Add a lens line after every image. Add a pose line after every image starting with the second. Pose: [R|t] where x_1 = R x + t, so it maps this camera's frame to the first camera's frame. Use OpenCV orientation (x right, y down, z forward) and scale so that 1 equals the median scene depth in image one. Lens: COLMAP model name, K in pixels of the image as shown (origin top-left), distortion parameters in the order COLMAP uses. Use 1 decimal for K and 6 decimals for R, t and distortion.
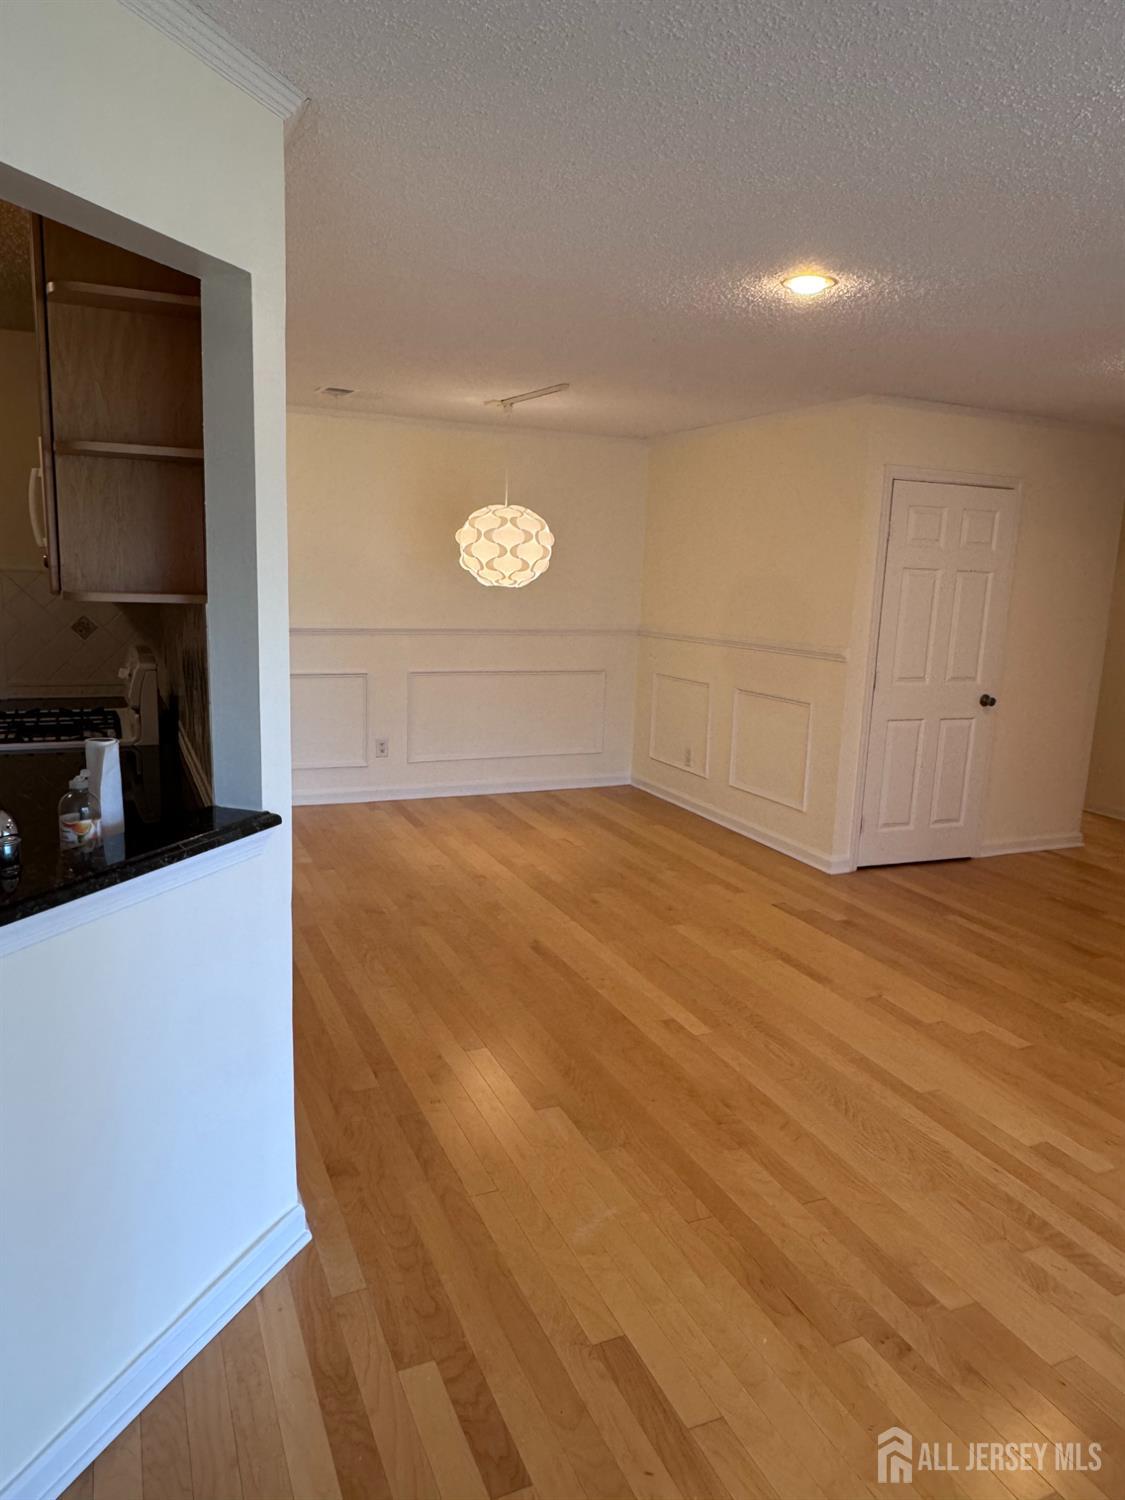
lens RADIAL K [[999.4, 0, 559.6], [0, 999.4, 746.3], [0, 0, 1]] dist [-0.002851, 0.005906]
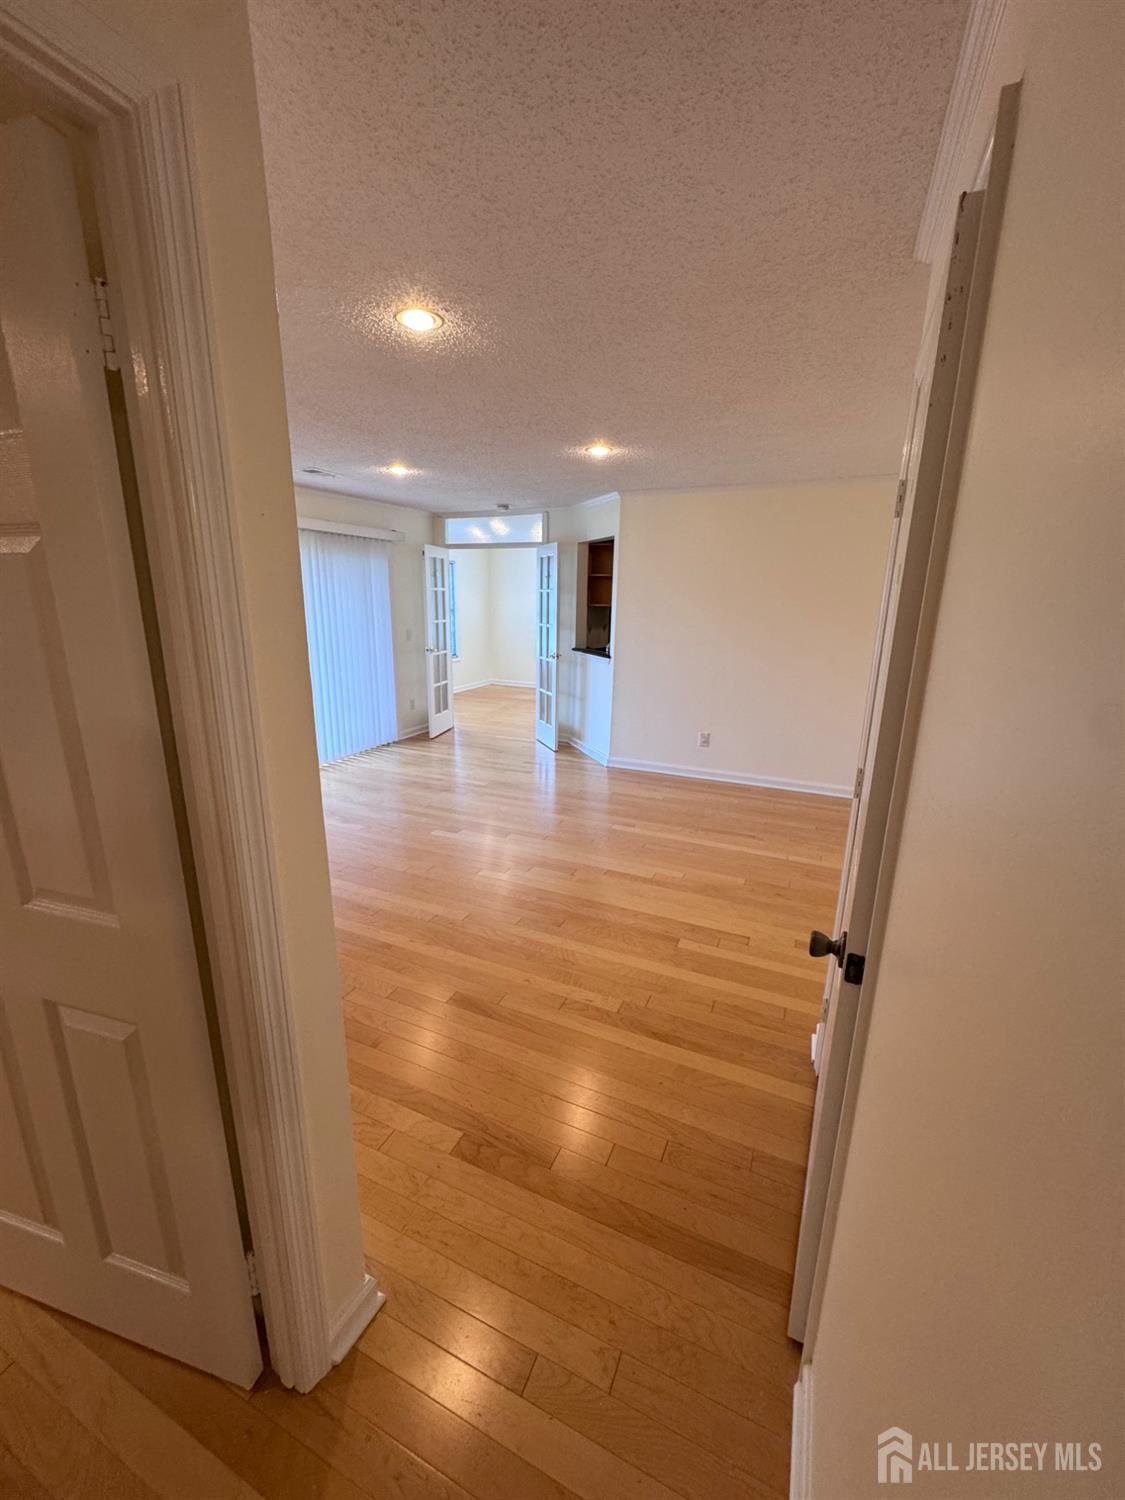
lens RADIAL K [[596.7, 0, 562.5], [0, 596.7, 750.0], [0, 0, 1]] dist [-0.005322, 0.000428]
pose [[-0.742571, 0.118613, -0.659181, 0.893408], [-0.160824, 0.923823, 0.347401, -0.234385], [0.650173, 0.363981, -0.666928, 1.503394]]
